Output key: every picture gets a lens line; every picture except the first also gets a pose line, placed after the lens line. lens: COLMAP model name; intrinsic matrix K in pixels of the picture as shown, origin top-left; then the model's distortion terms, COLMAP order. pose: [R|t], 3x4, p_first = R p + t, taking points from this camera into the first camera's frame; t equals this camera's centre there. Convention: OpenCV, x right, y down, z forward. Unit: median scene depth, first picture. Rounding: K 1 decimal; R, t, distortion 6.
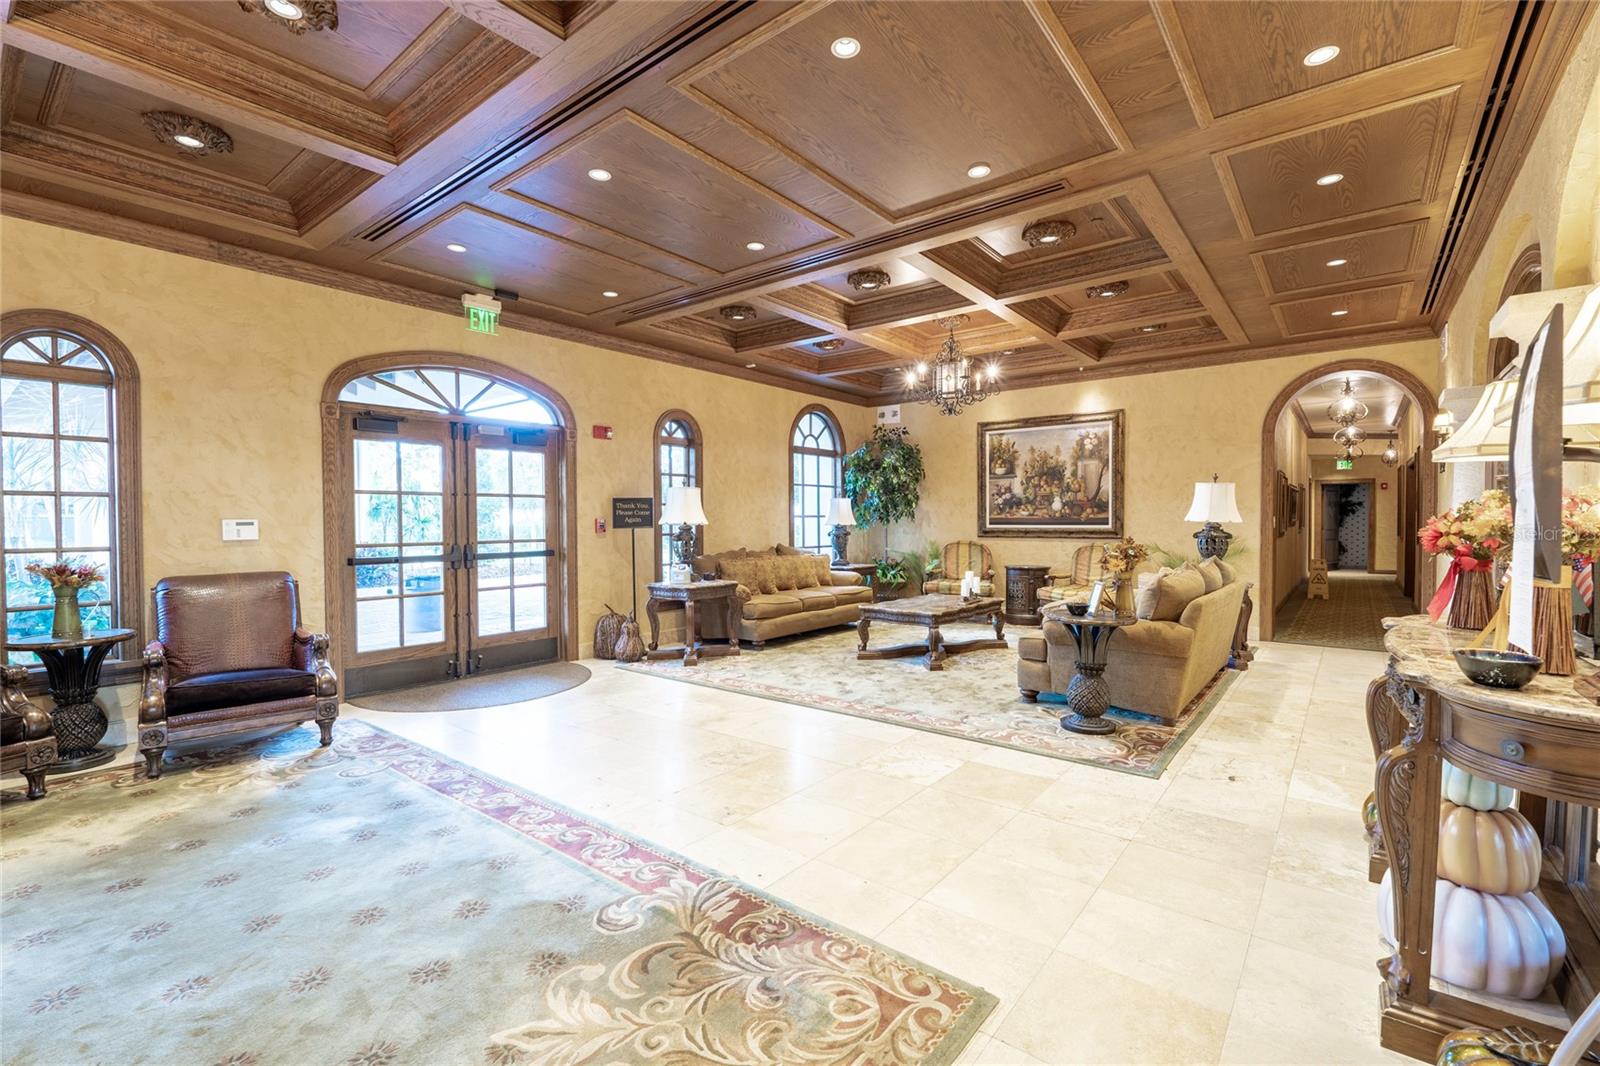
lens RADIAL K [[746.6, 0, 800.0], [0, 746.6, 533.0], [0, 0, 1]] dist [0.000120, 0.000000]
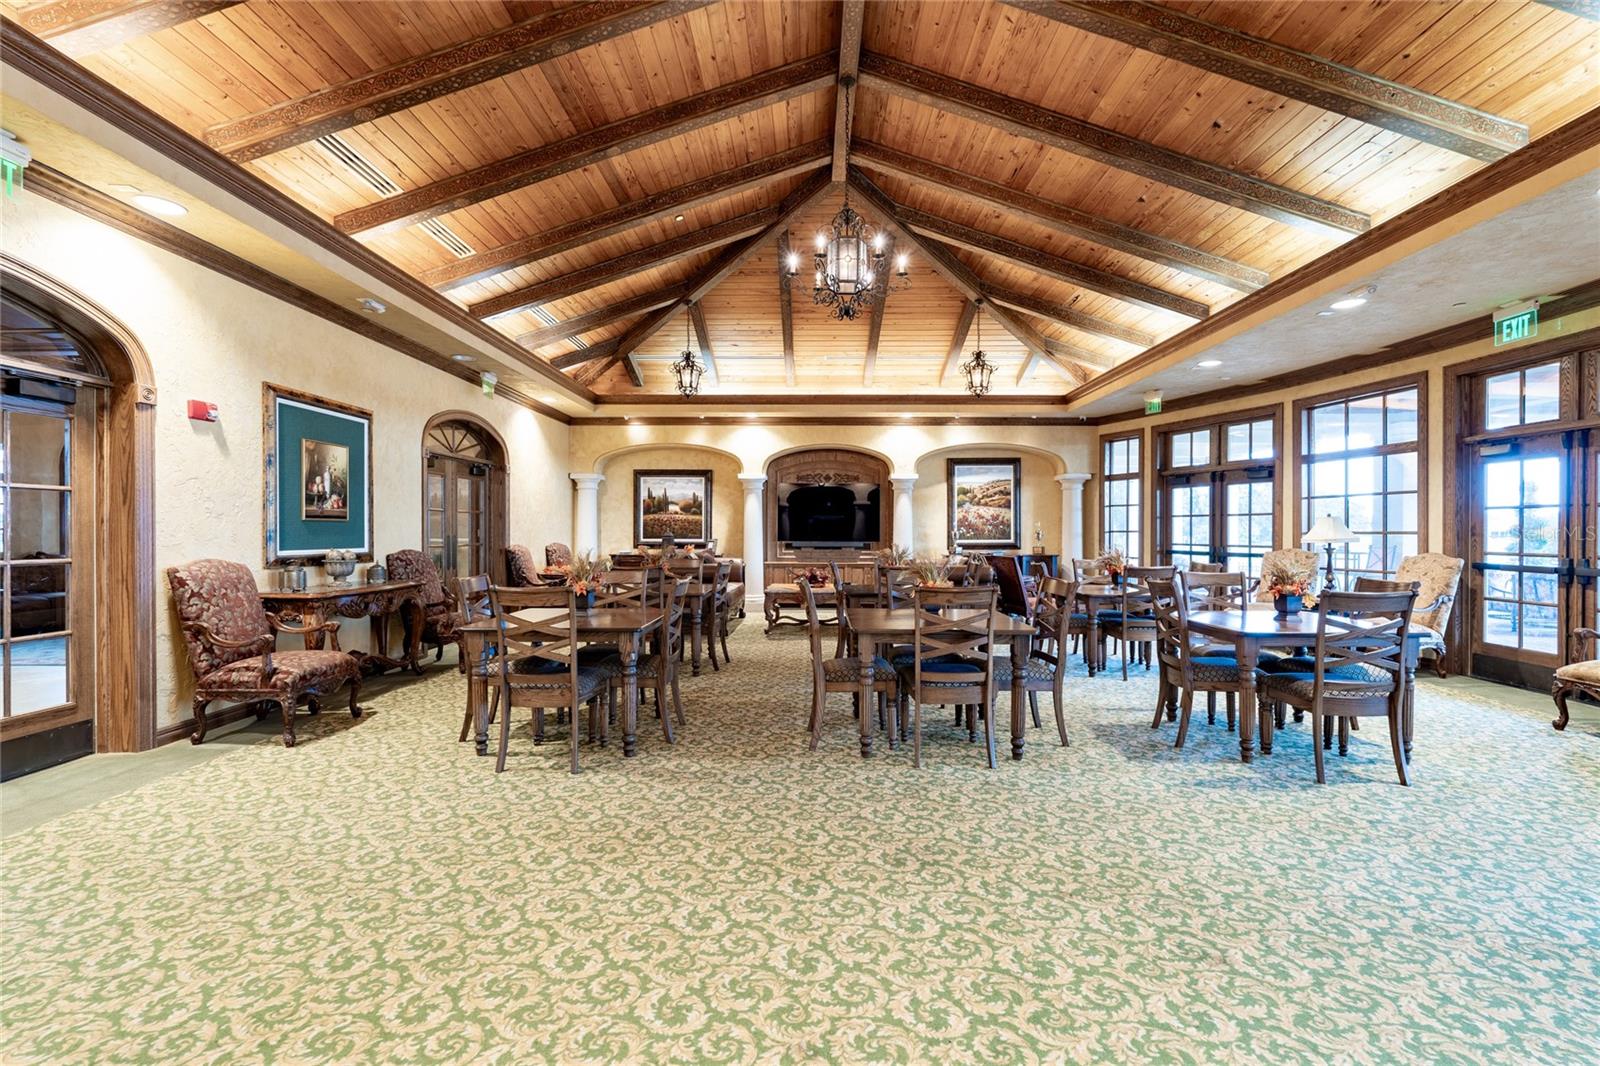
lens RADIAL K [[746.6, 0, 800.0], [0, 746.6, 533.0], [0, 0, 1]] dist [0.000120, 0.000000]
pose [[-0.656083, 0.009272, -0.754631, 1.276850], [-0.013276, 0.999628, 0.023825, -0.037146], [0.754572, 0.025649, -0.655716, 1.289950]]
